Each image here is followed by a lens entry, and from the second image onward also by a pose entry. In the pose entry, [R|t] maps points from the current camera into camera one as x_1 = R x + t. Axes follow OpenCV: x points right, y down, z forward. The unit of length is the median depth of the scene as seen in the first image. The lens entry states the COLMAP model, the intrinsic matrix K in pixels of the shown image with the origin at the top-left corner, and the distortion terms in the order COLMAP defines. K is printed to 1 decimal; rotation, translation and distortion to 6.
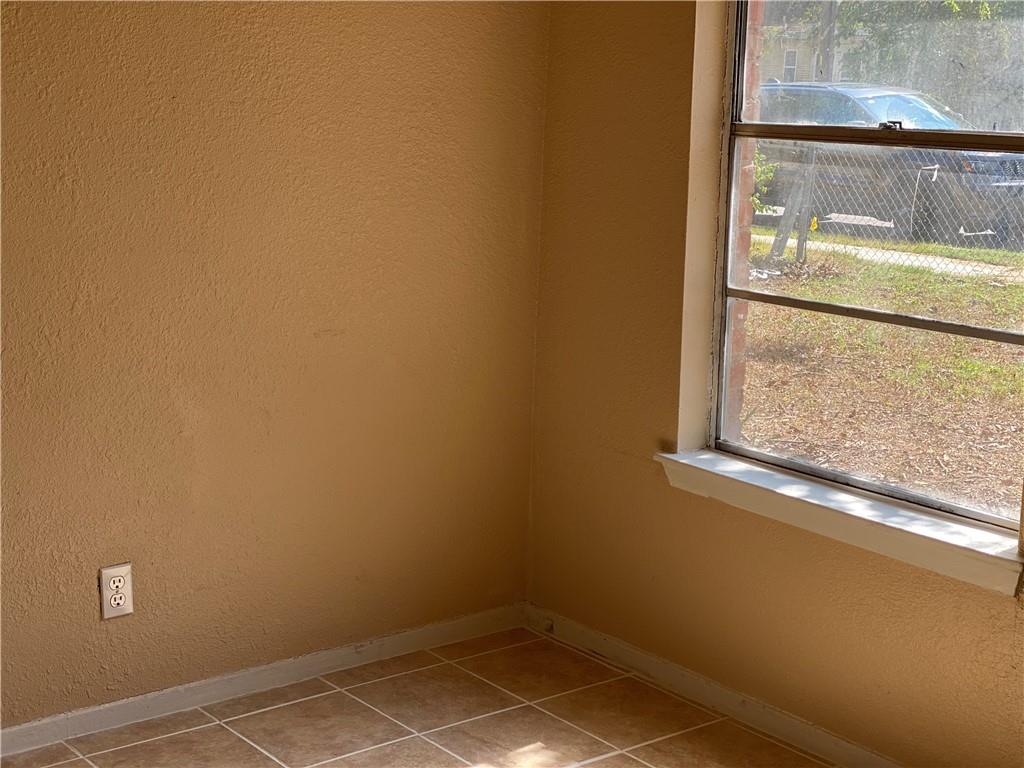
lens RADIAL K [[1584.1, 0, 512.0], [0, 1584.1, 384.0], [0, 0, 1]] dist [0.017295, 0.015686]
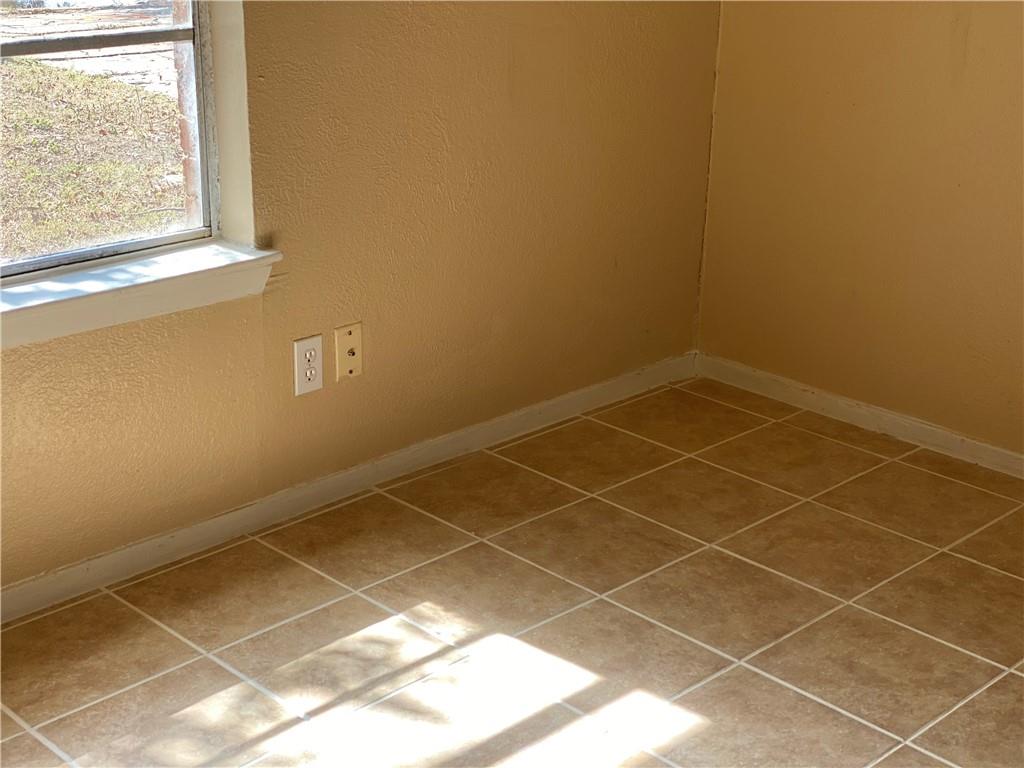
lens RADIAL K [[1584.1, 0, 512.0], [0, 1584.1, 384.0], [0, 0, 1]] dist [0.017295, 0.015686]
pose [[-0.114656, -0.359253, 0.926170, -0.597245], [0.171697, 0.911121, 0.374671, -0.147381], [-0.978455, 0.201979, -0.042782, 0.843610]]
